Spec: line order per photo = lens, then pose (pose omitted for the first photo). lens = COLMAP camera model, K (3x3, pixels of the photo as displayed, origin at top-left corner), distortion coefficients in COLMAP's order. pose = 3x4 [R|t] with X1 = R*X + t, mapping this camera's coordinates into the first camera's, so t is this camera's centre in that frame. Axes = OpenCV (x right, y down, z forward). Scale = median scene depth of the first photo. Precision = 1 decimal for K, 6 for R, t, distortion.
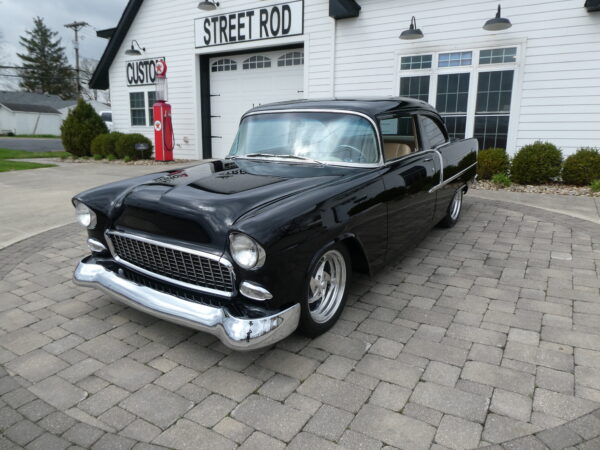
lens RADIAL K [[417.3, 0, 304.9], [0, 417.3, 226.8], [0, 0, 1]] dist [-0.017131, -0.002868]
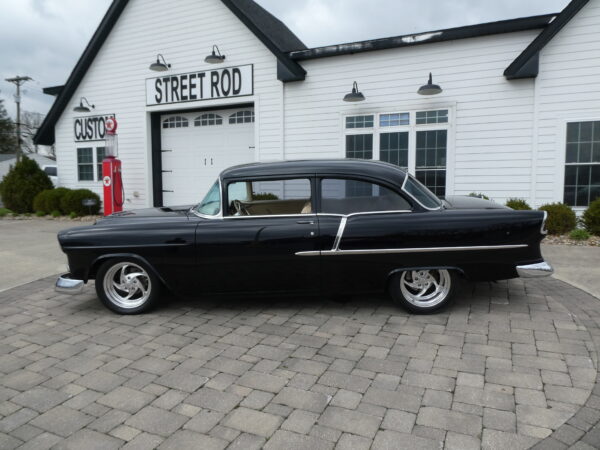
lens RADIAL K [[417.3, 0, 304.6], [0, 417.3, 229.4], [0, 0, 1]] dist [-0.017131, -0.002868]
pose [[0.993036, -0.023987, 0.115344, -0.004536], [0.036631, 0.993391, -0.108781, -0.005668], [-0.111973, 0.112249, 0.987351, -0.016445]]
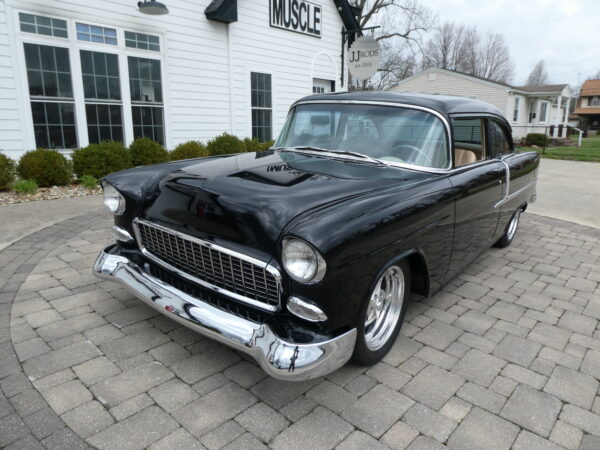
lens RADIAL K [[417.3, 0, 302.4], [0, 417.3, 228.3], [0, 0, 1]] dist [-0.017131, -0.002868]
pose [[0.171971, -0.234227, 0.956851, -0.358302], [0.201354, 0.959172, 0.198607, -0.095911], [-0.964304, 0.158511, 0.212113, 0.407878]]
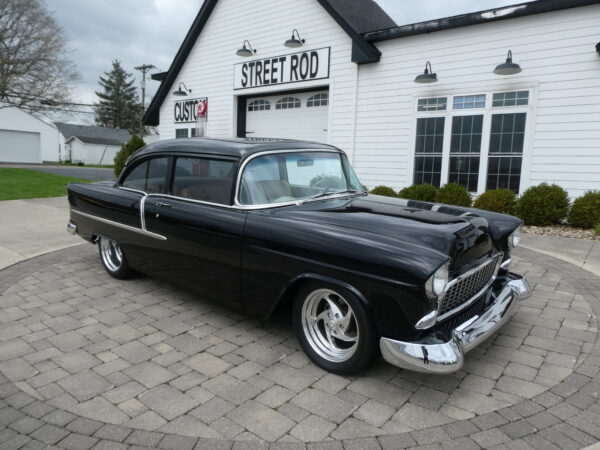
lens RADIAL K [[417.3, 0, 303.6], [0, 417.3, 228.6], [0, 0, 1]] dist [-0.017131, -0.002868]
pose [[0.991193, 0.042234, -0.125510, 0.080298], [-0.052015, 0.995773, -0.075707, 0.005956], [0.121782, 0.081568, 0.989200, -0.031973]]
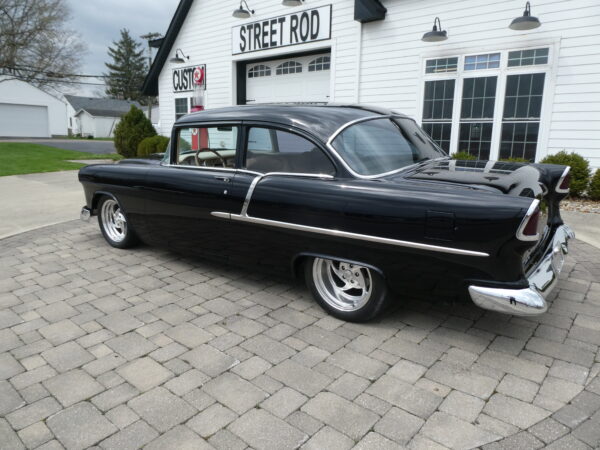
lens RADIAL K [[417.3, 0, 305.0], [0, 417.3, 228.3], [0, 0, 1]] dist [-0.017131, -0.002868]
pose [[0.986810, 0.044287, -0.155707, 0.107000], [-0.045611, 0.998947, -0.004943, -0.006187], [0.155324, 0.011980, 0.987791, 0.019556]]
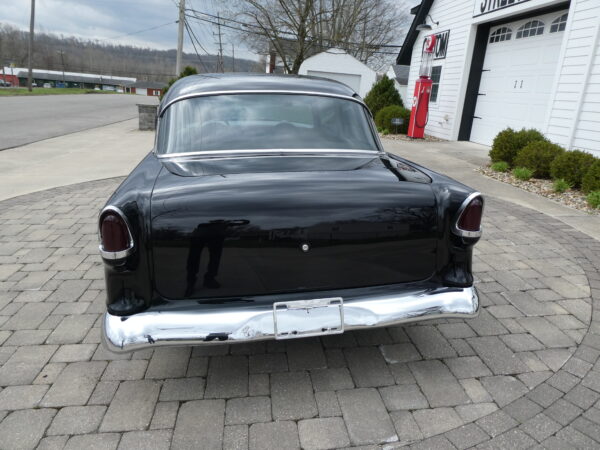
lens RADIAL K [[417.3, 0, 302.2], [0, 417.3, 225.2], [0, 0, 1]] dist [-0.017131, -0.002868]
pose [[0.608061, 0.269228, -0.746845, 0.351637], [-0.230853, 0.960053, 0.158133, -0.061332], [0.759584, 0.076257, 0.645923, 0.195624]]
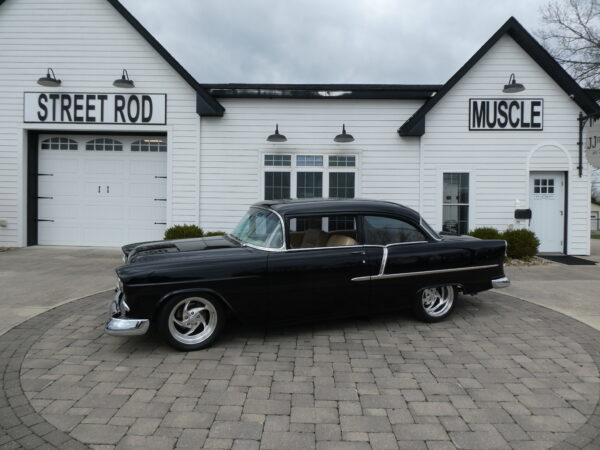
lens RADIAL K [[417.3, 0, 304.5], [0, 417.3, 227.8], [0, 0, 1]] dist [-0.017131, -0.002868]
pose [[0.858047, -0.012130, 0.513428, -0.237347], [0.105085, 0.982716, -0.152404, -0.016747], [-0.502705, 0.184723, 0.844491, 0.000427]]
